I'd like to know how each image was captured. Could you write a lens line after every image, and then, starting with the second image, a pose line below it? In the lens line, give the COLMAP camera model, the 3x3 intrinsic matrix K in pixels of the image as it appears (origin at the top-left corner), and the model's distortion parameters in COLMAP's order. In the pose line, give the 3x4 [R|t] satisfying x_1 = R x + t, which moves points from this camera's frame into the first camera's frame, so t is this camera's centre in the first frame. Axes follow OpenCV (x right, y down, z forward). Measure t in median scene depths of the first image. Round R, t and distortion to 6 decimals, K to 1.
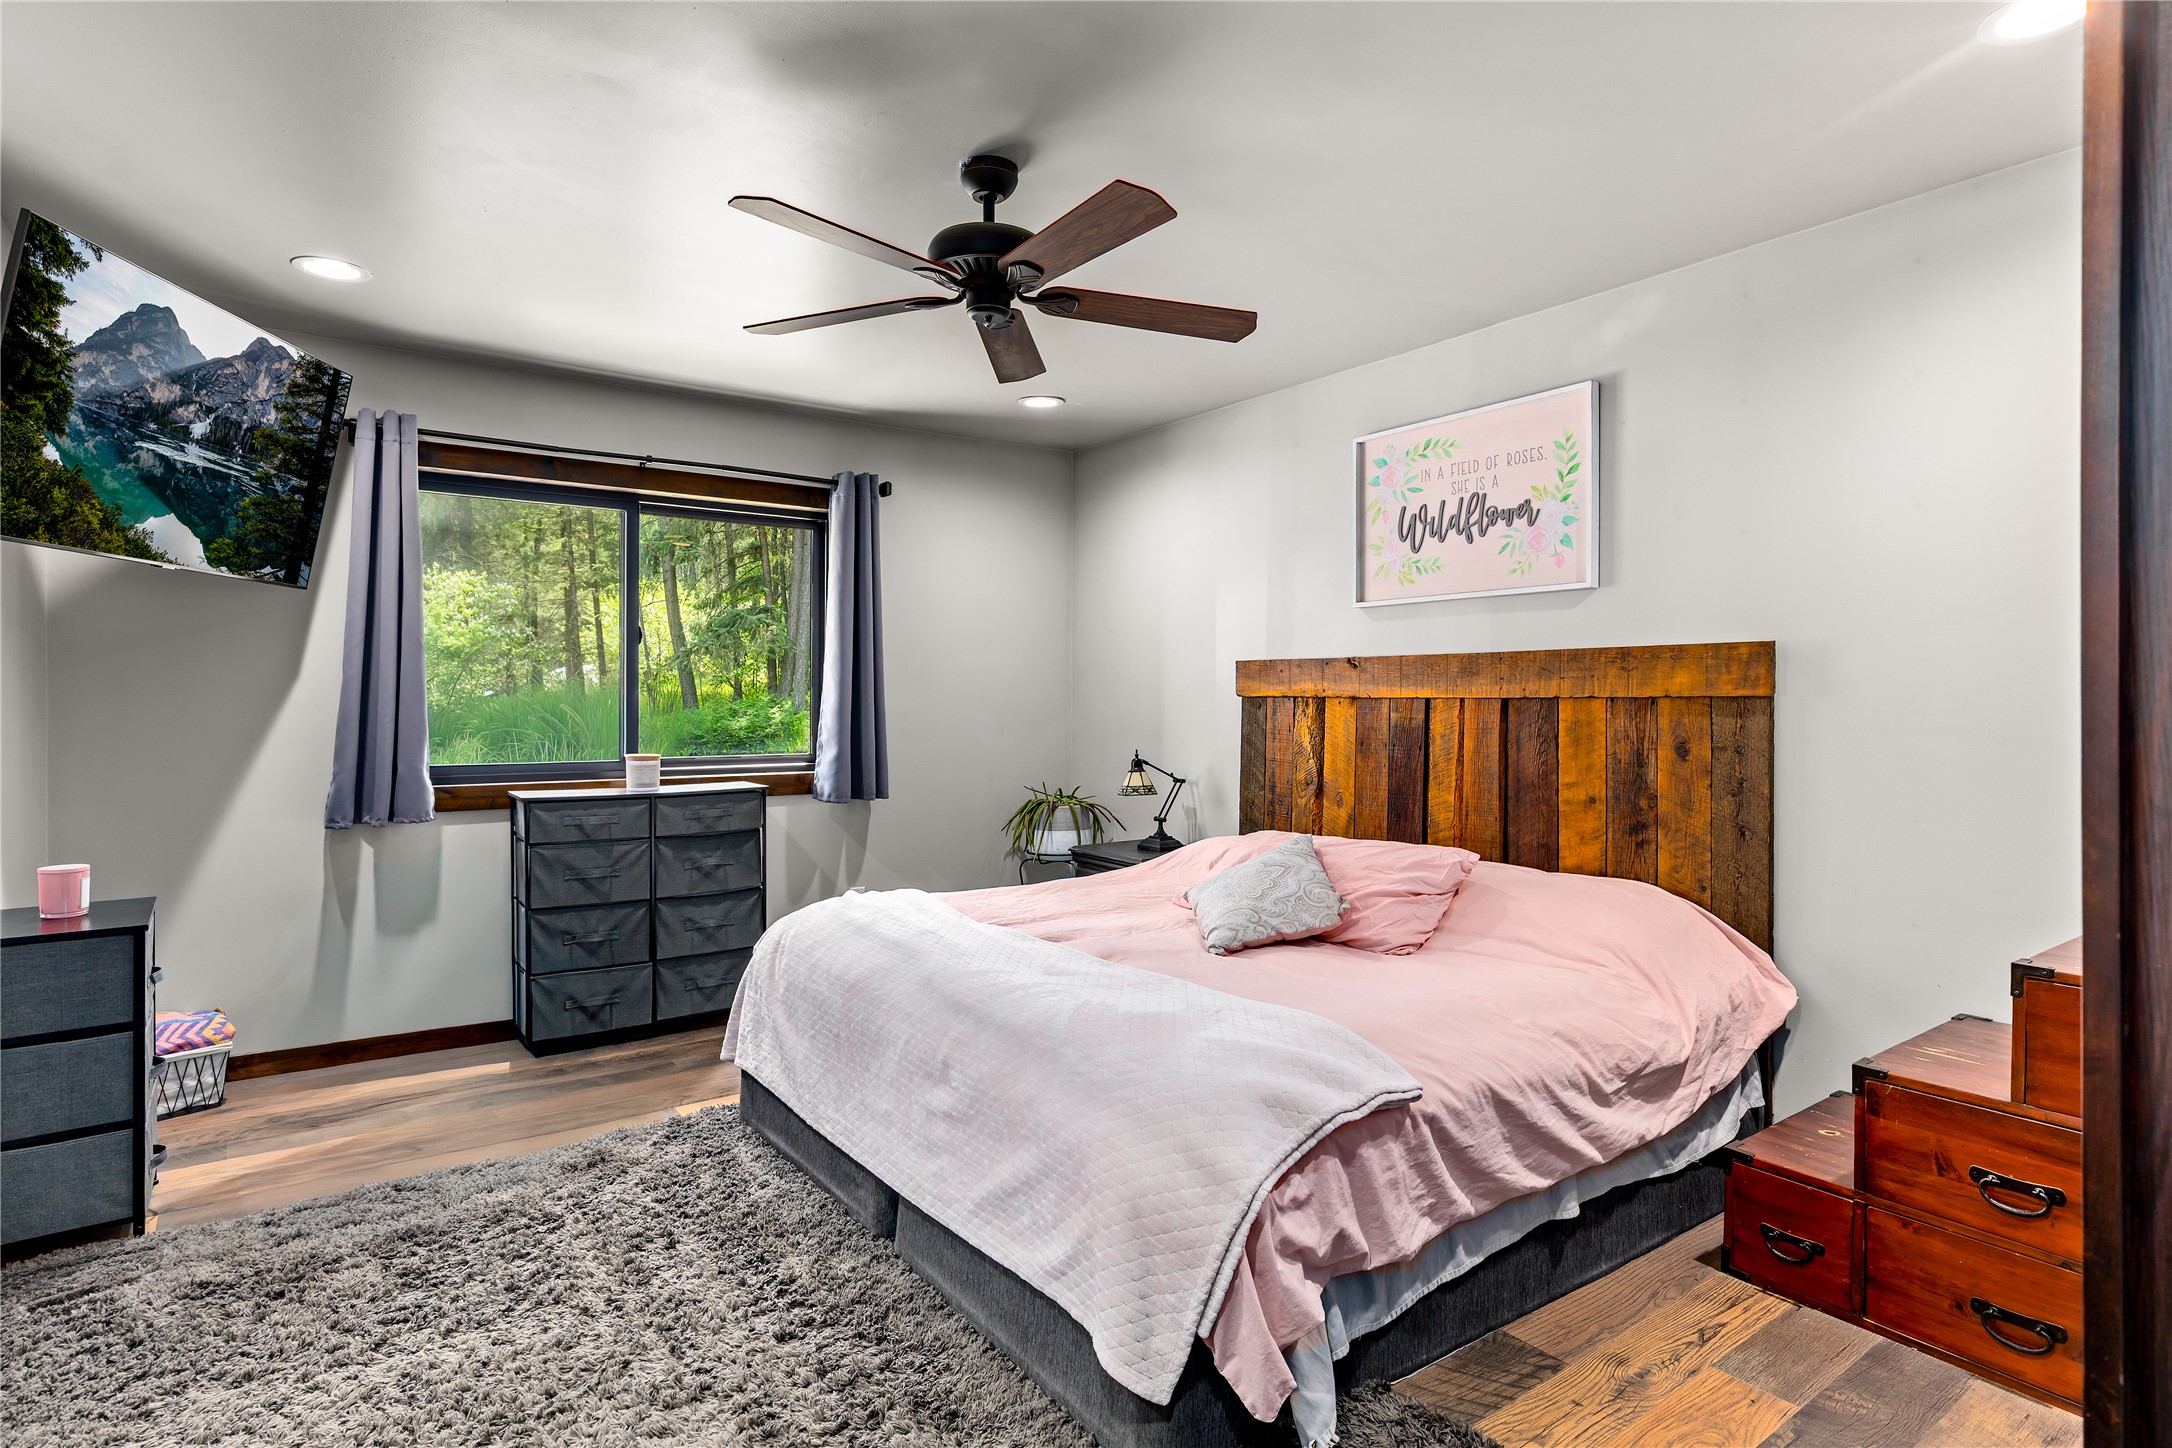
lens RADIAL K [[1139.4, 0, 1087.8], [0, 1139.4, 705.1], [0, 0, 1]] dist [0.002732, -0.002717]
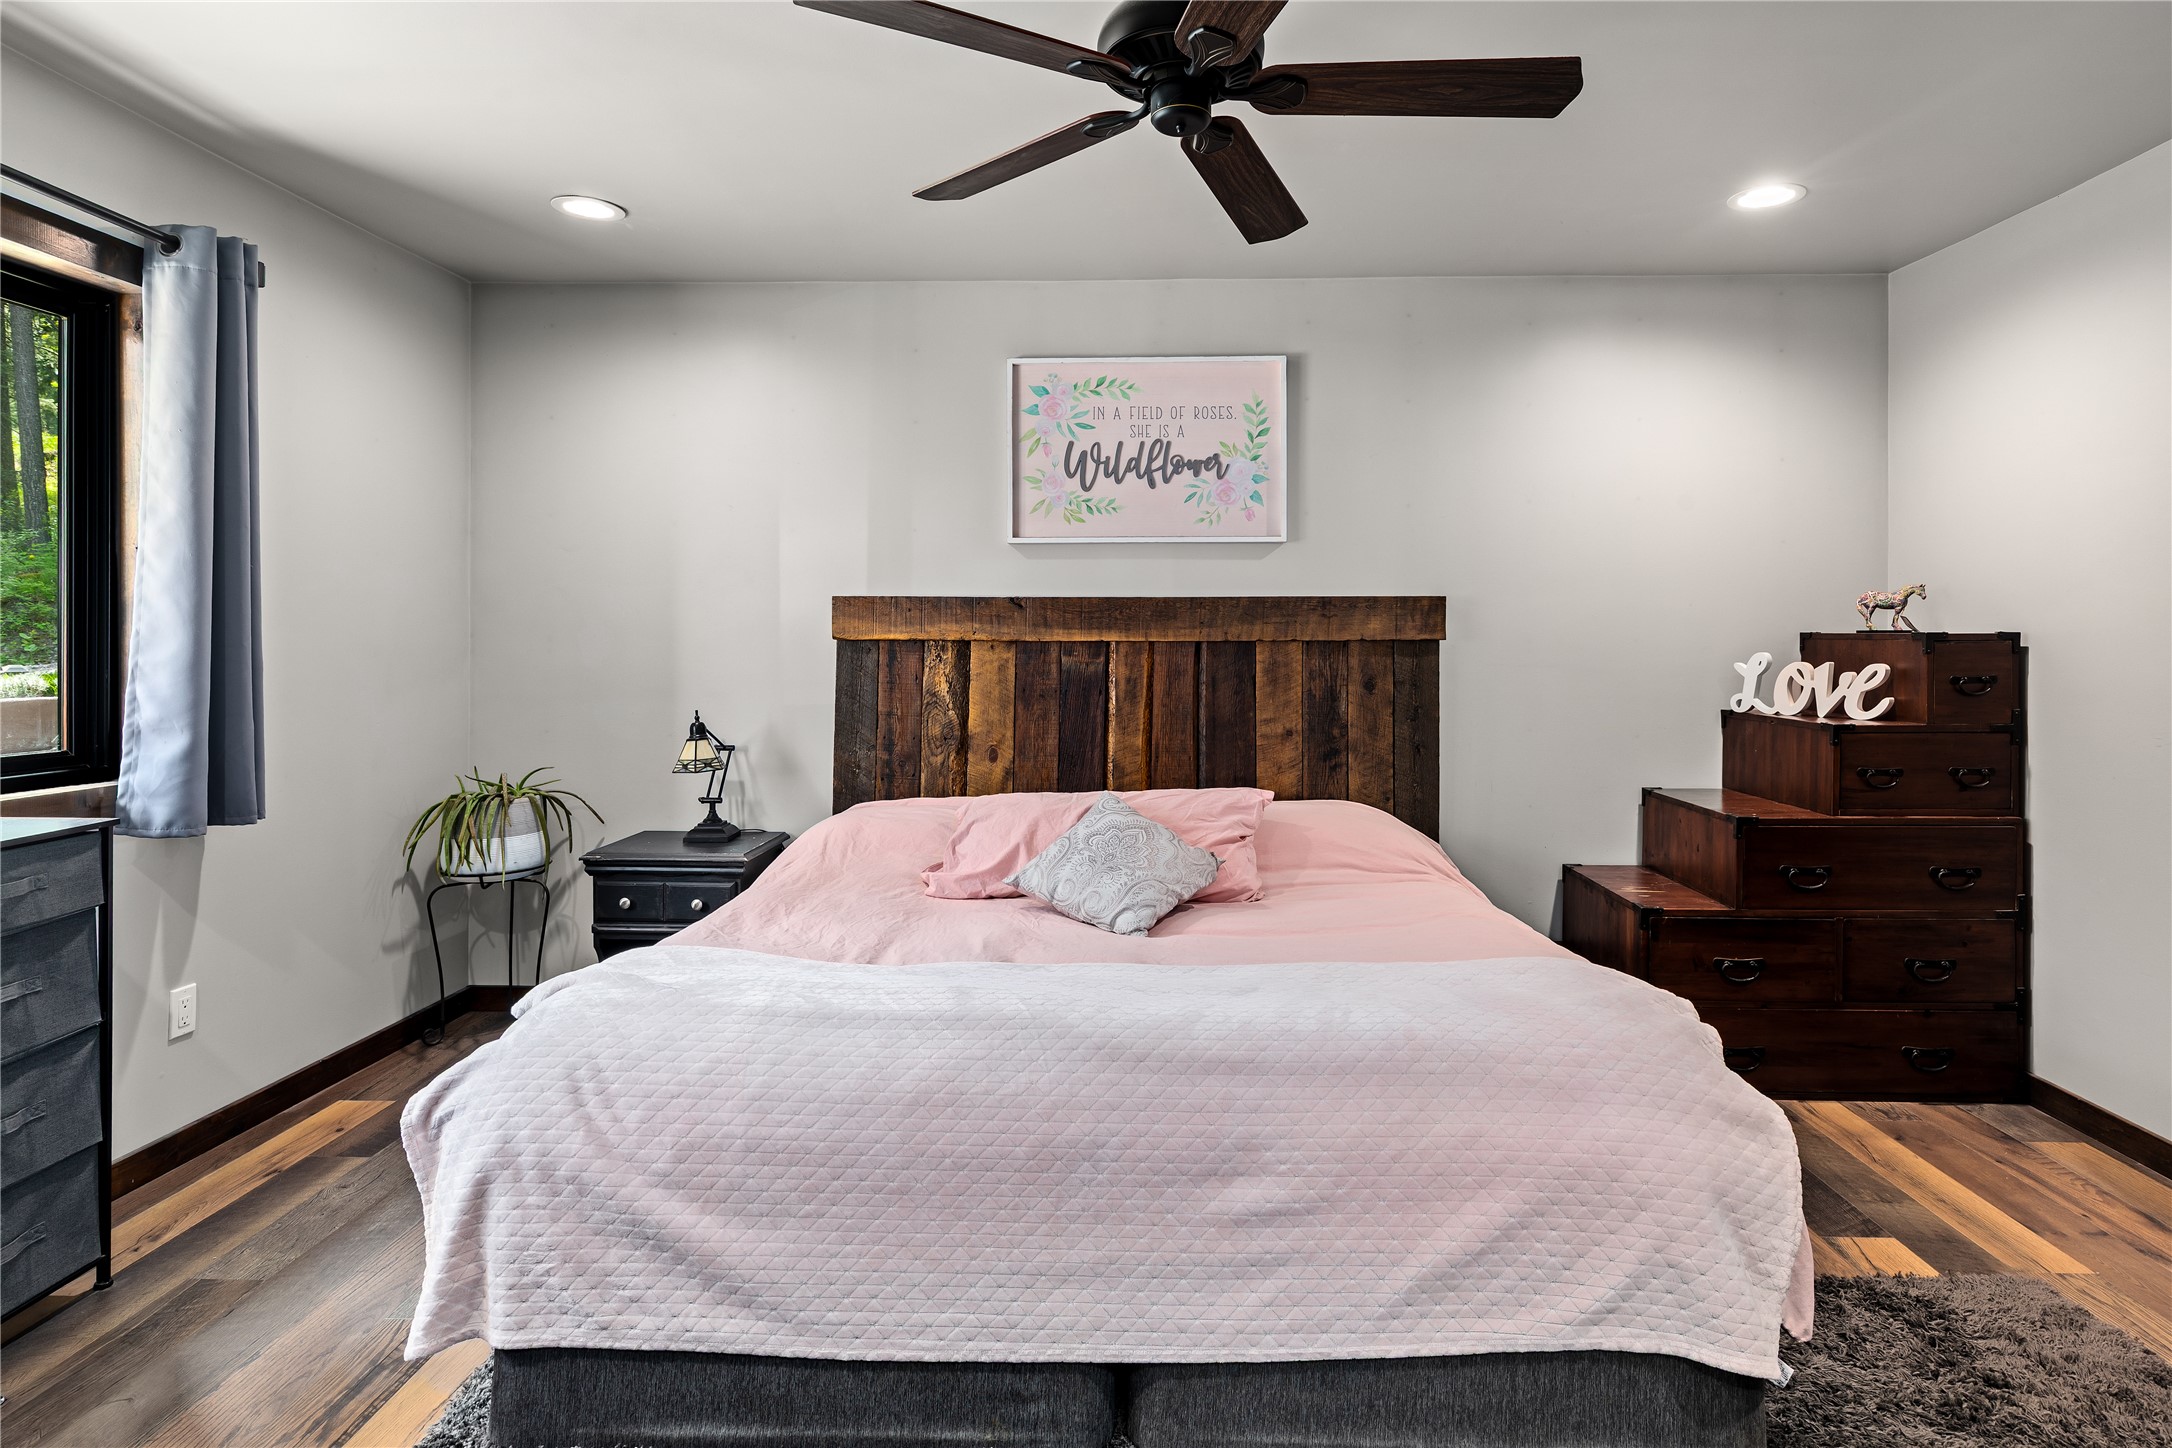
lens RADIAL K [[1139.4, 0, 1103.2], [0, 1139.4, 664.2], [0, 0, 1]] dist [0.002732, -0.002717]
pose [[0.605265, -0.017205, 0.795838, -0.500786], [0.006059, 0.999837, 0.017007, -0.003688], [-0.796001, -0.005471, 0.605271, 0.423739]]
